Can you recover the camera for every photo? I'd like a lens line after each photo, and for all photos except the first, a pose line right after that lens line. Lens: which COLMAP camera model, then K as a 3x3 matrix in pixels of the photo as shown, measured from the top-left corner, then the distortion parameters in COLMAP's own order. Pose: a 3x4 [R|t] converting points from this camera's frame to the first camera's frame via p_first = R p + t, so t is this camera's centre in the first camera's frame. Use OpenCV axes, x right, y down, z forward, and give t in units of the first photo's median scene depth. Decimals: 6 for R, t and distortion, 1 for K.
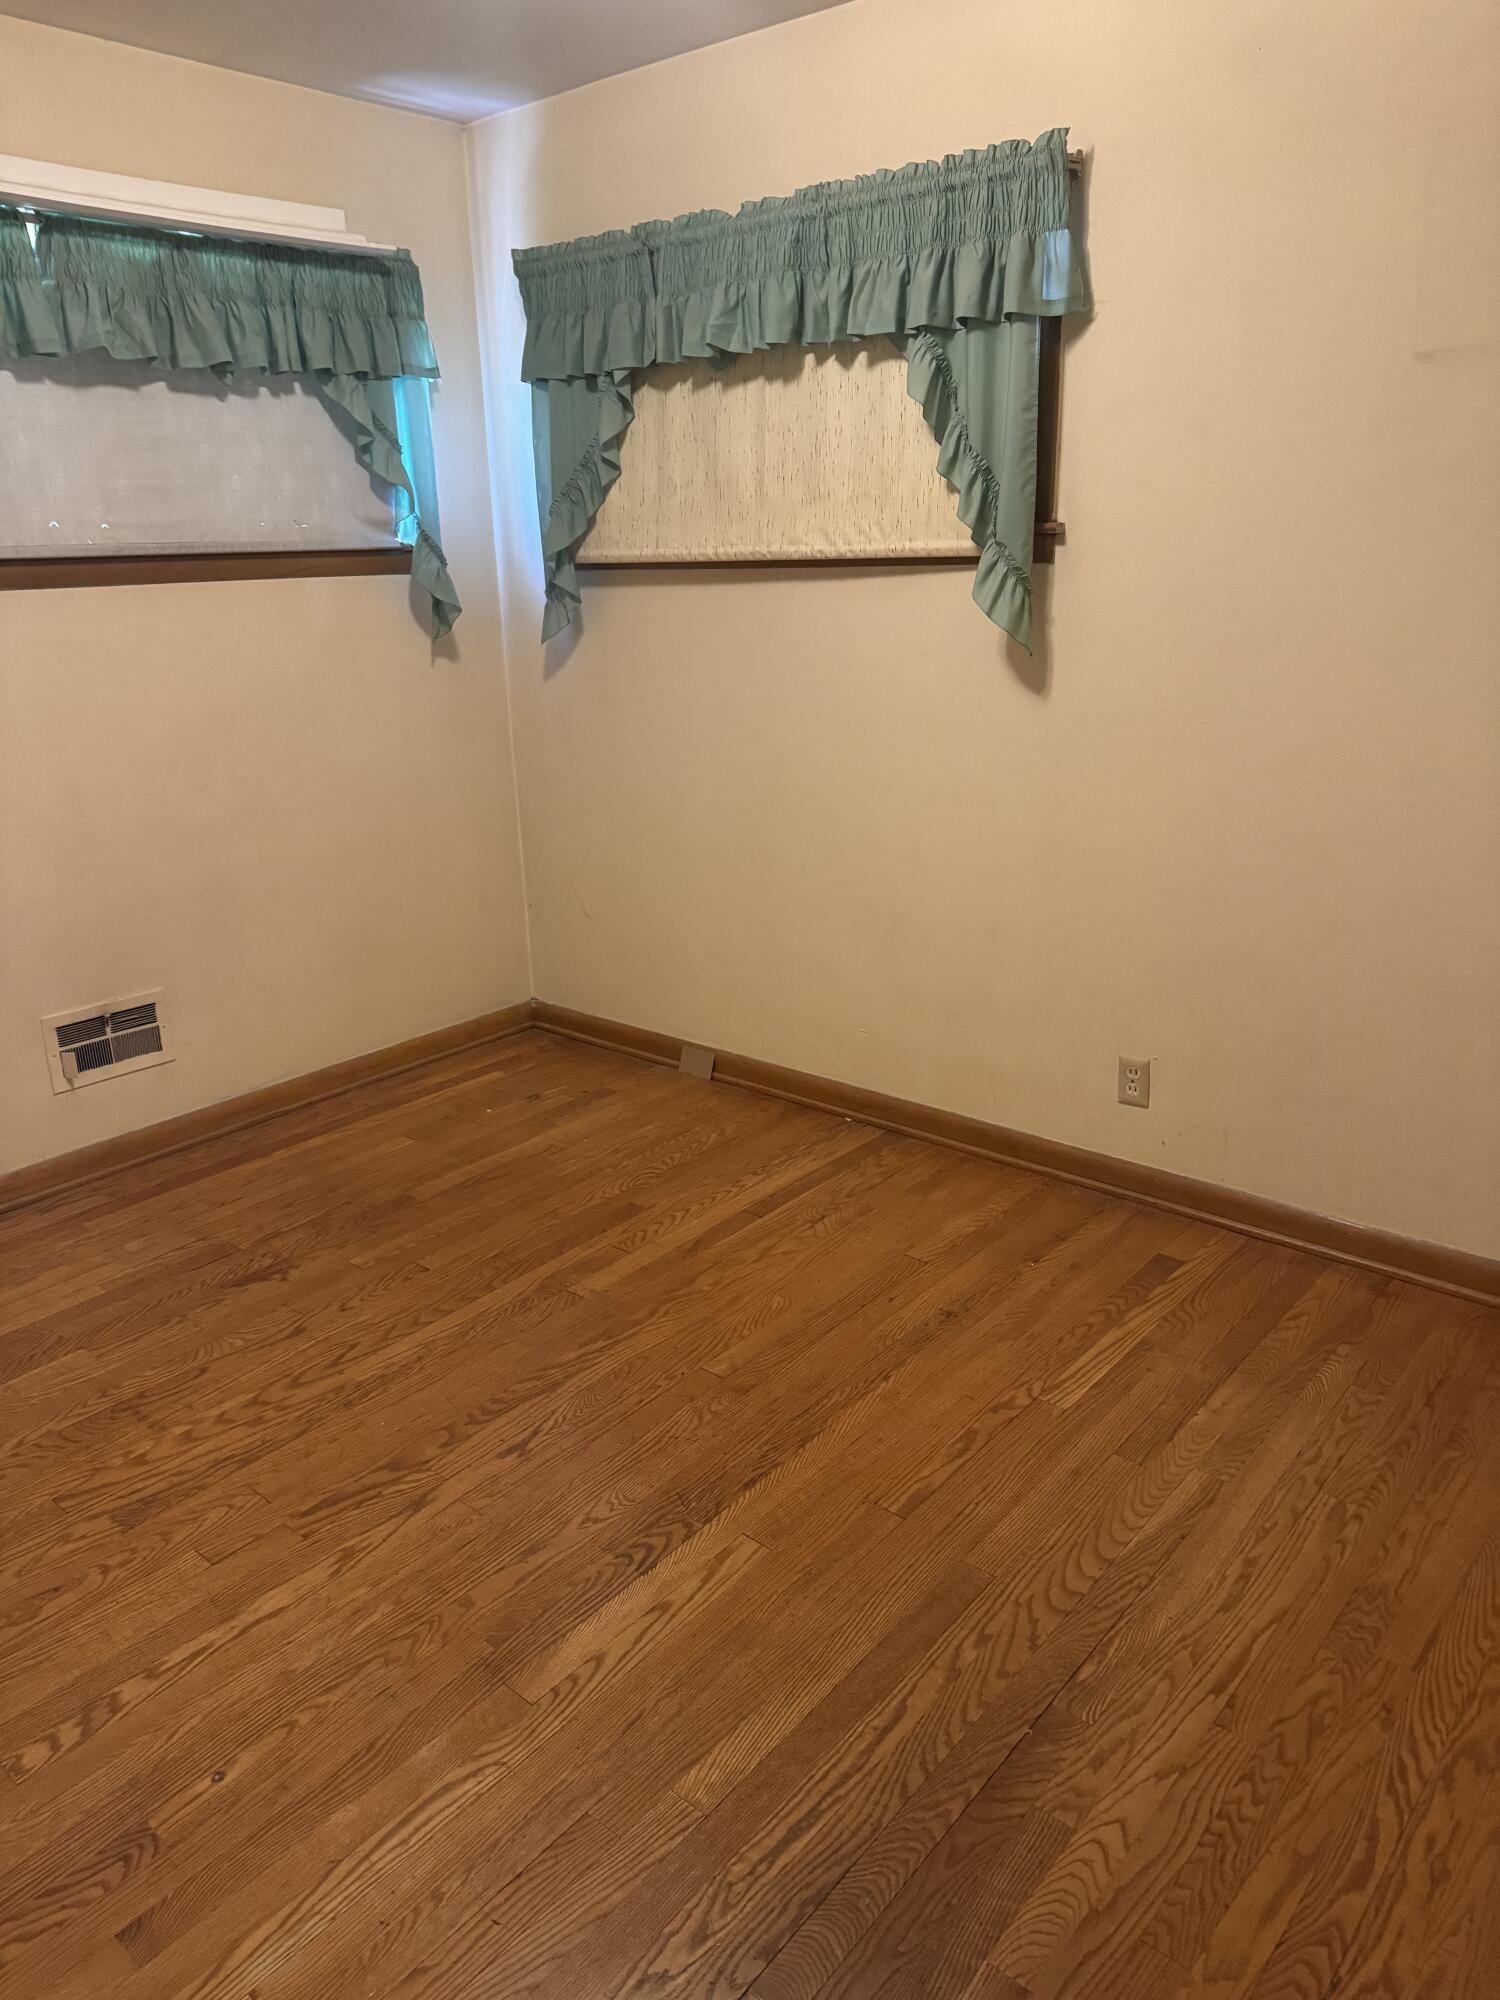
lens RADIAL K [[1419.2, 0, 750.0], [0, 1419.2, 1000.0], [0, 0, 1]] dist [-0.000627, -0.009889]
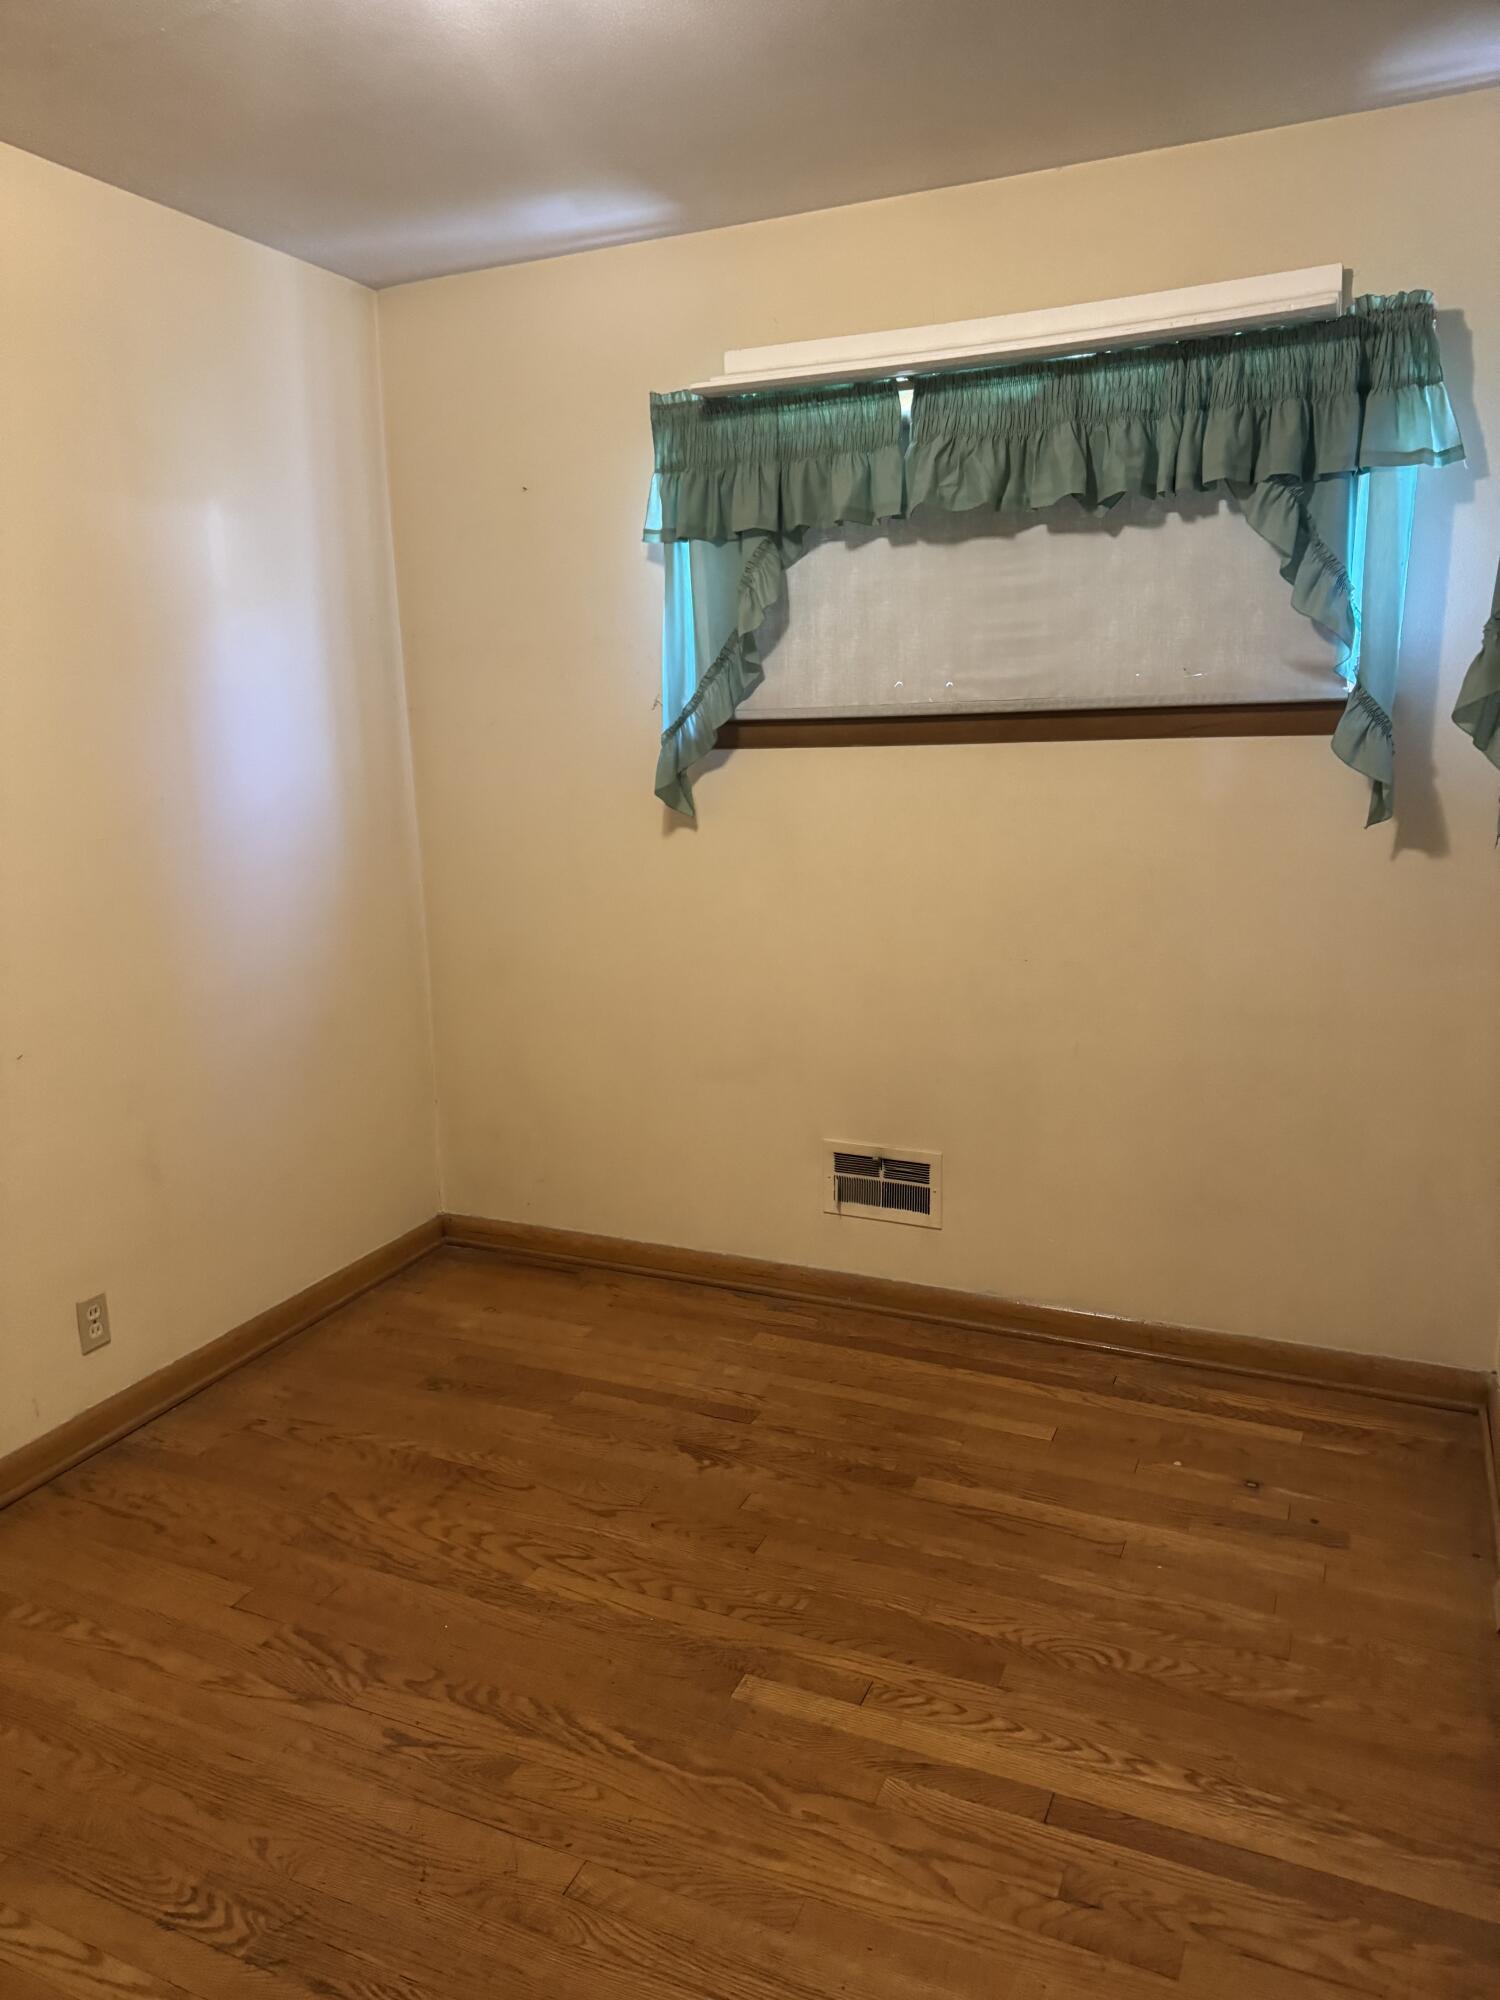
lens RADIAL K [[1403.9, 0, 750.0], [0, 1403.9, 1000.0], [0, 0, 1]] dist [0.059440, -0.077181]
pose [[0.260404, 0.218272, -0.940504, 0.442617], [-0.275812, 0.950335, 0.144188, -0.218385], [0.925266, 0.221856, 0.307673, 0.594846]]
